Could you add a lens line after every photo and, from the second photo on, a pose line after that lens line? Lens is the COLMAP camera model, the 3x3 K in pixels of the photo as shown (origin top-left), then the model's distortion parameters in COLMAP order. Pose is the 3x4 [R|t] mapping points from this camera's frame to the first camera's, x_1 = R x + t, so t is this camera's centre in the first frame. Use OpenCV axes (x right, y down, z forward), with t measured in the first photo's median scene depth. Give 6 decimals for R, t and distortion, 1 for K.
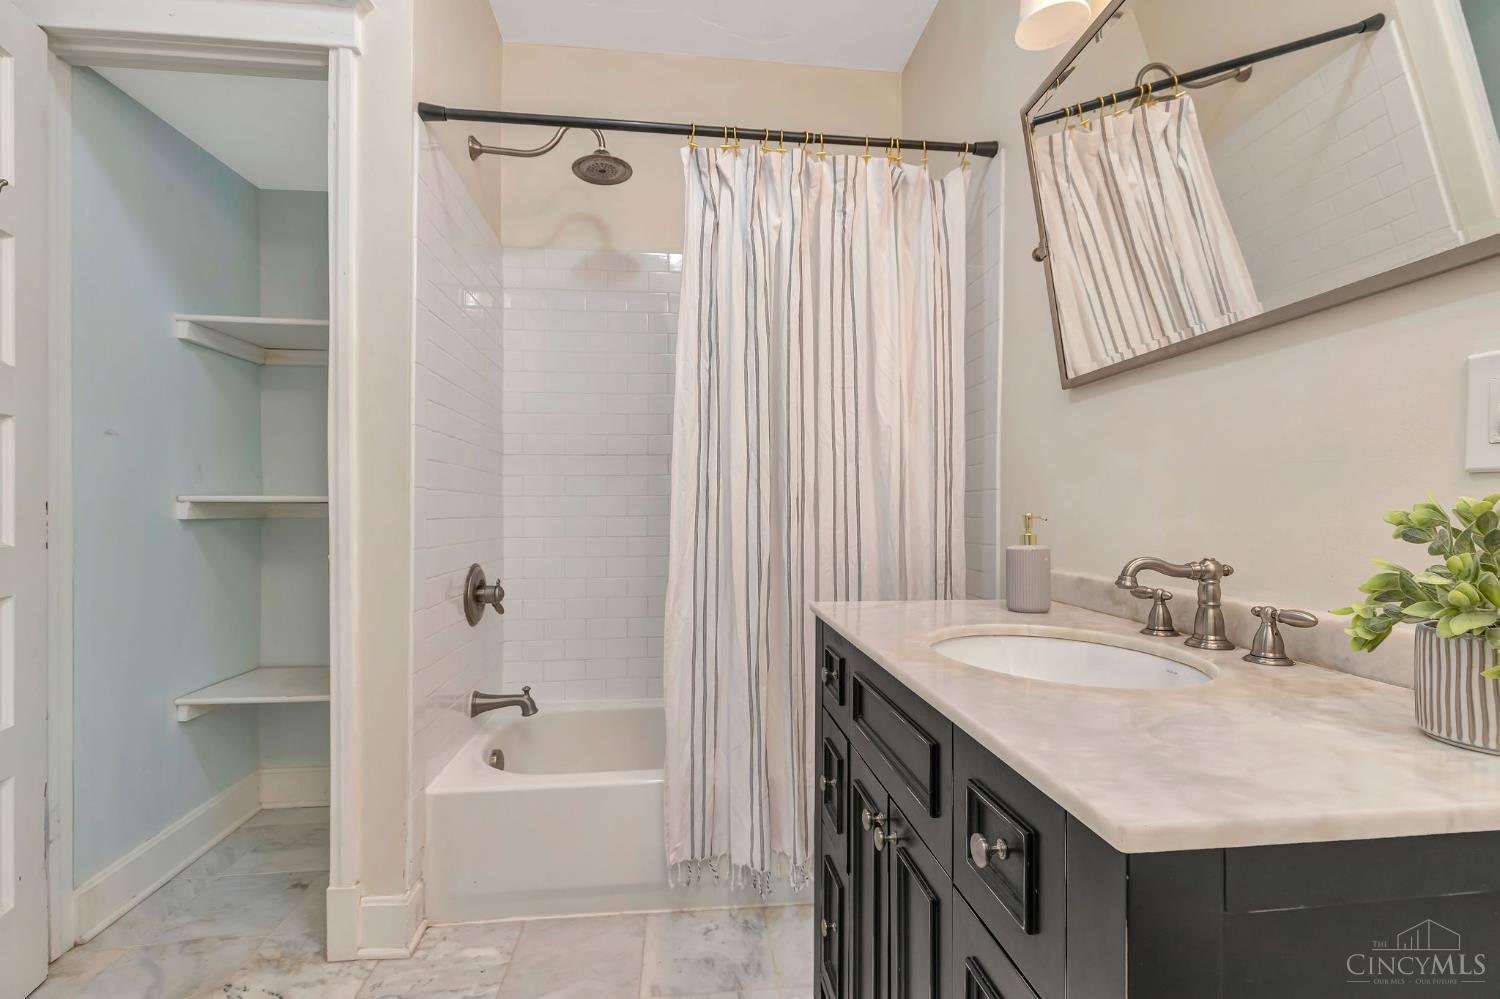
lens RADIAL K [[675.7, 0, 751.0], [0, 675.7, 506.8], [0, 0, 1]] dist [0.003301, -0.000391]
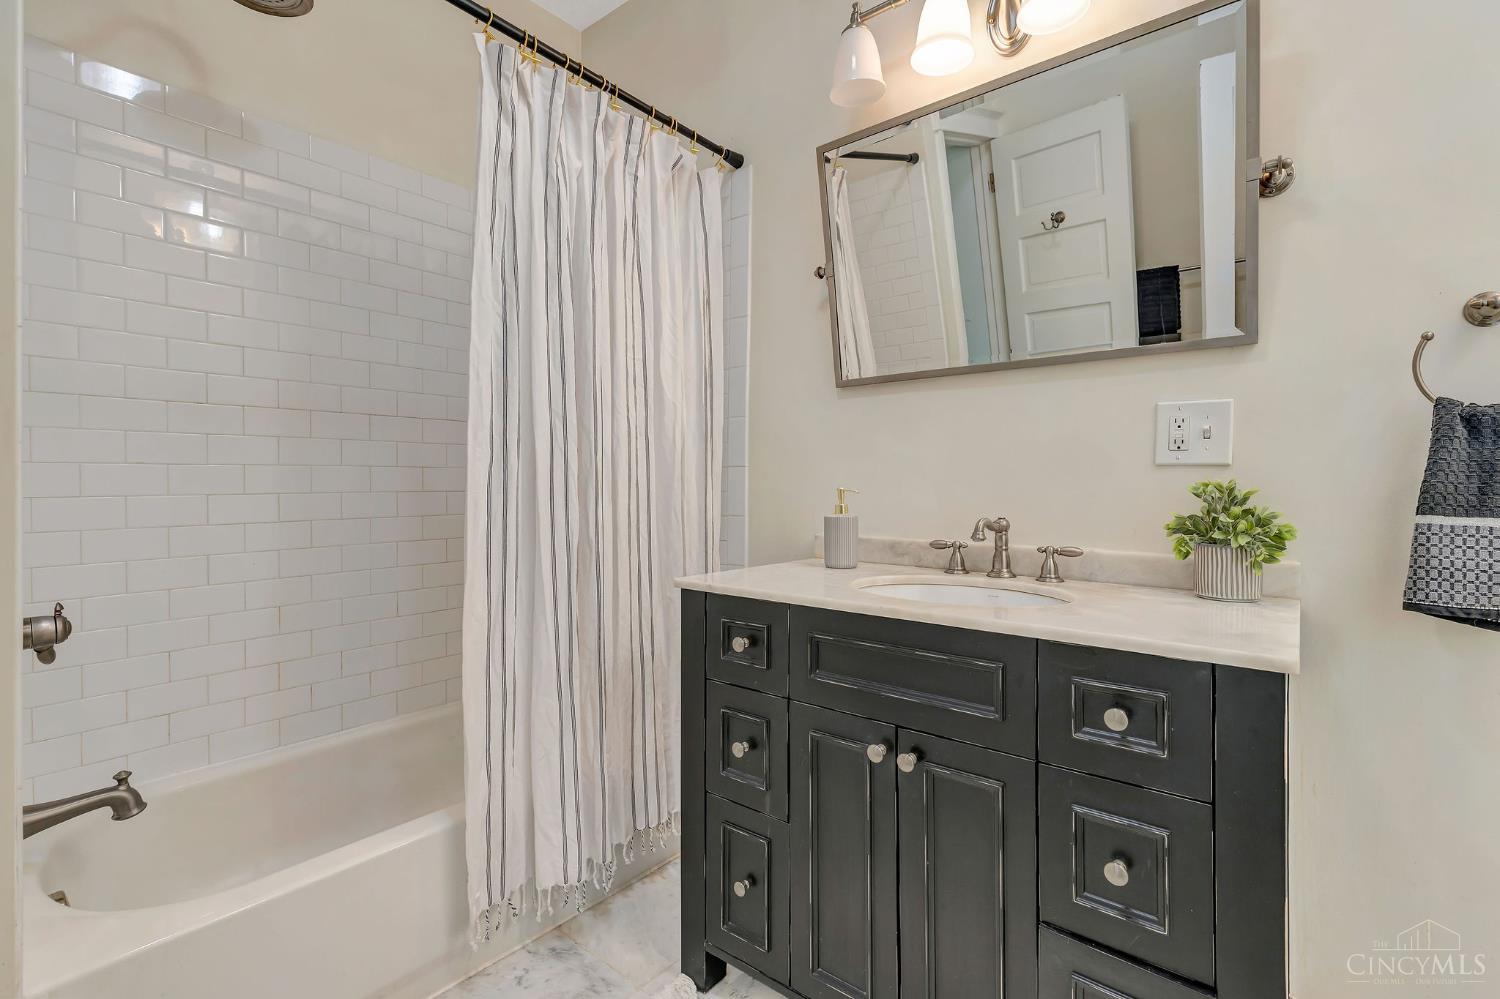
lens RADIAL K [[684.4, 0, 751.0], [0, 684.4, 492.6], [0, 0, 1]] dist [0.007973, 0.000541]
pose [[0.709730, -0.011327, 0.704383, -0.450716], [-0.002422, 0.999826, 0.018518, -0.003621], [-0.704470, -0.014849, 0.709578, 0.184368]]
